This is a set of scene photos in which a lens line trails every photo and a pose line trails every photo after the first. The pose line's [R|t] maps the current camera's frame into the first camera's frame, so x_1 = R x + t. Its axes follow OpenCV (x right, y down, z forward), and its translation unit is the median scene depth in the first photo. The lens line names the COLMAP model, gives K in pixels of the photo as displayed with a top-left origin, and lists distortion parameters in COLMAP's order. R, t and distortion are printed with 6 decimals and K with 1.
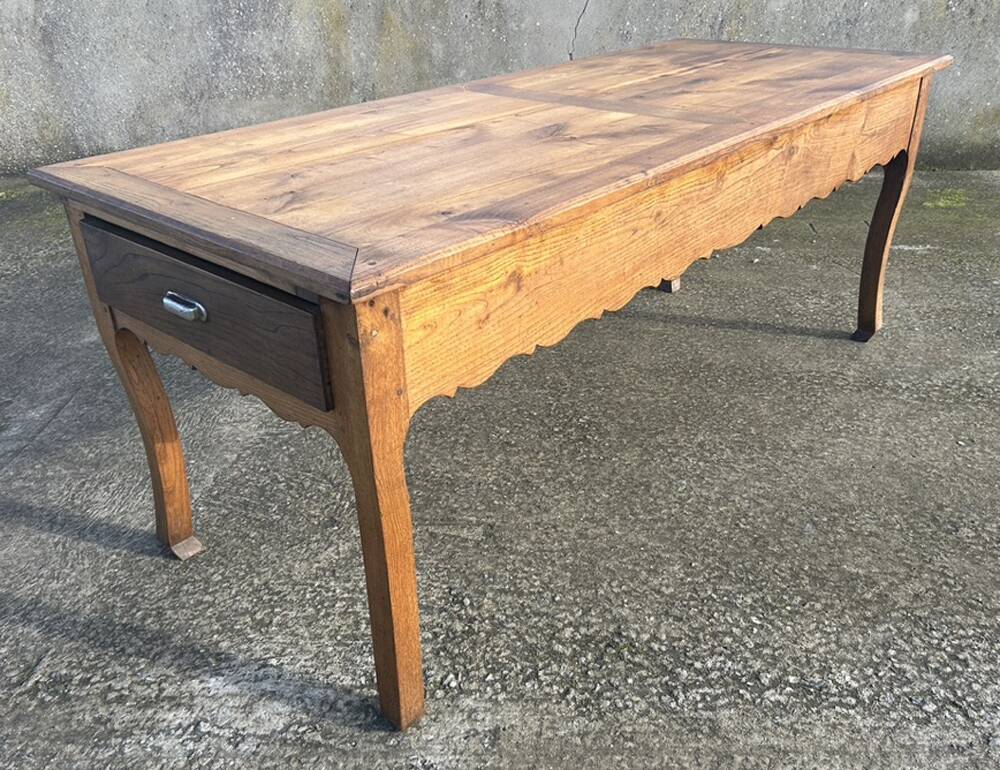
lens RADIAL K [[879.3, 0, 513.4], [0, 879.3, 405.2], [0, 0, 1]] dist [0.033905, -0.018463]
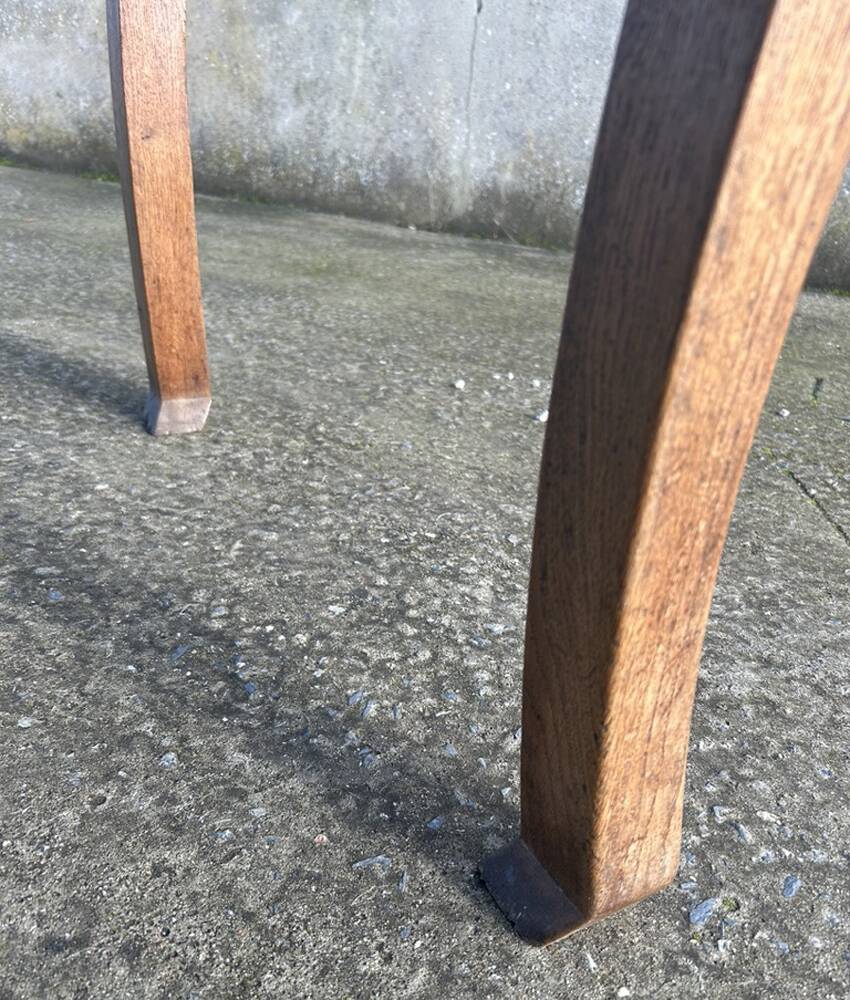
lens RADIAL K [[864.6, 0, 425.7], [0, 864.6, 573.0], [0, 0, 1]] dist [0.058323, -0.067204]
pose [[0.937196, 0.256048, -0.236861, 0.640595], [-0.255799, 0.966189, 0.032328, -0.213700], [0.237130, 0.030291, 0.971005, 1.354330]]
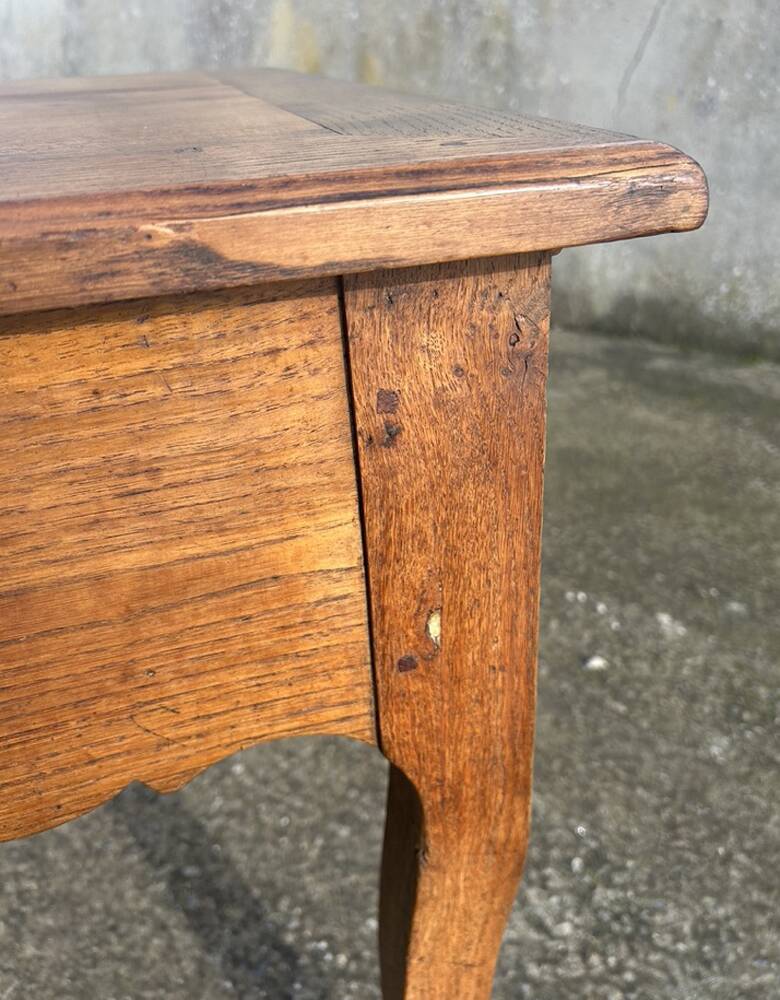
lens RADIAL K [[868.3, 0, 422.3], [0, 868.3, 468.7], [0, 0, 1]] dist [0.013781, -0.013957]
pose [[0.850323, 0.234902, -0.470926, 0.734046], [-0.242026, 0.969159, 0.046412, -0.488459], [0.467305, 0.074511, 0.880951, 1.228783]]
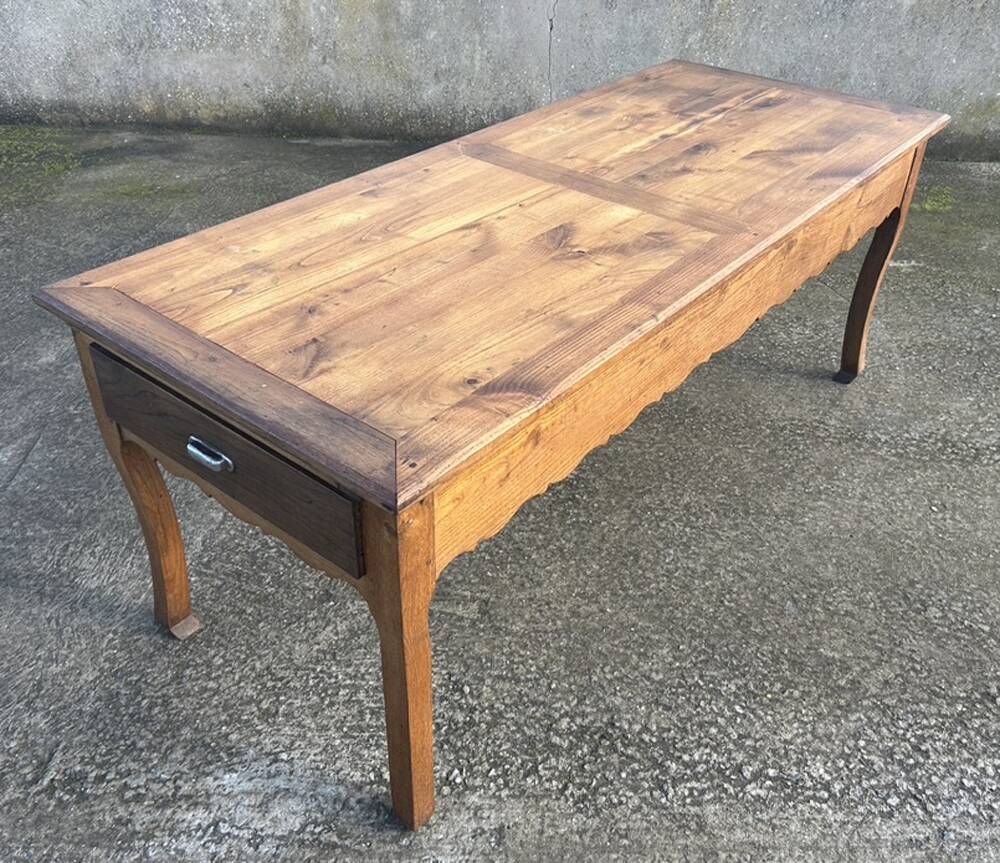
lens RADIAL K [[956.2, 0, 523.3], [0, 956.2, 413.2], [0, 0, 1]] dist [0.025094, 0.000000]
pose [[0.997753, 0.012691, 0.065782, -0.065957], [-0.018865, 0.995384, 0.094100, -0.214174], [-0.064284, -0.095130, 0.993387, -0.101214]]
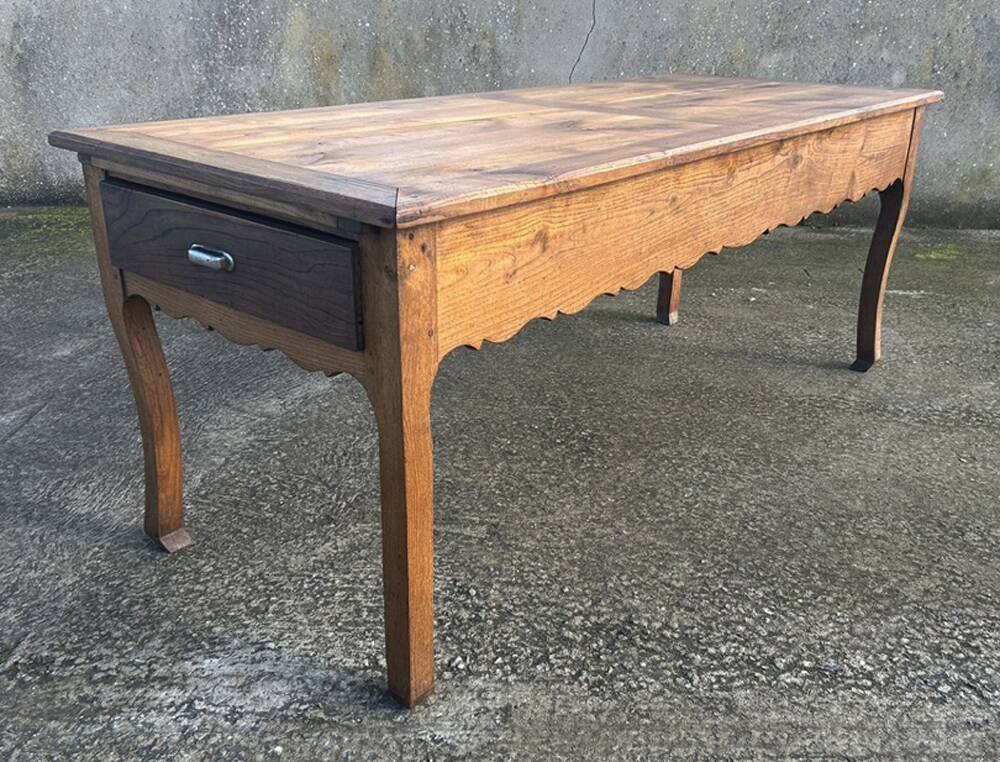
lens RADIAL K [[938.9, 0, 533.4], [0, 938.9, 400.8], [0, 0, 1]] dist [0.028675, 0.000000]
pose [[0.998365, 0.023663, 0.052037, -0.045897], [-0.018376, 0.994835, -0.099832, 0.118252], [-0.054131, 0.098713, 0.993643, -0.050208]]
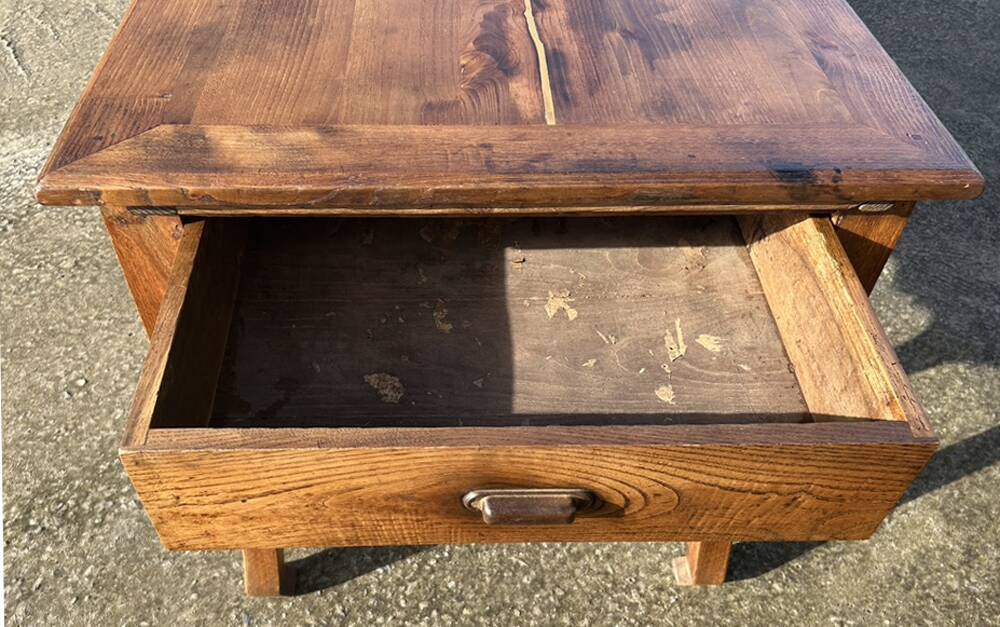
lens RADIAL K [[837.5, 0, 468.7], [0, 837.5, 397.4], [0, 0, 1]] dist [0.048089, -0.048511]
pose [[-0.725743, 0.517824, -0.452941, 0.780860], [-0.337332, 0.305951, 0.890281, -0.971540], [0.599587, 0.798907, -0.047363, 1.625043]]
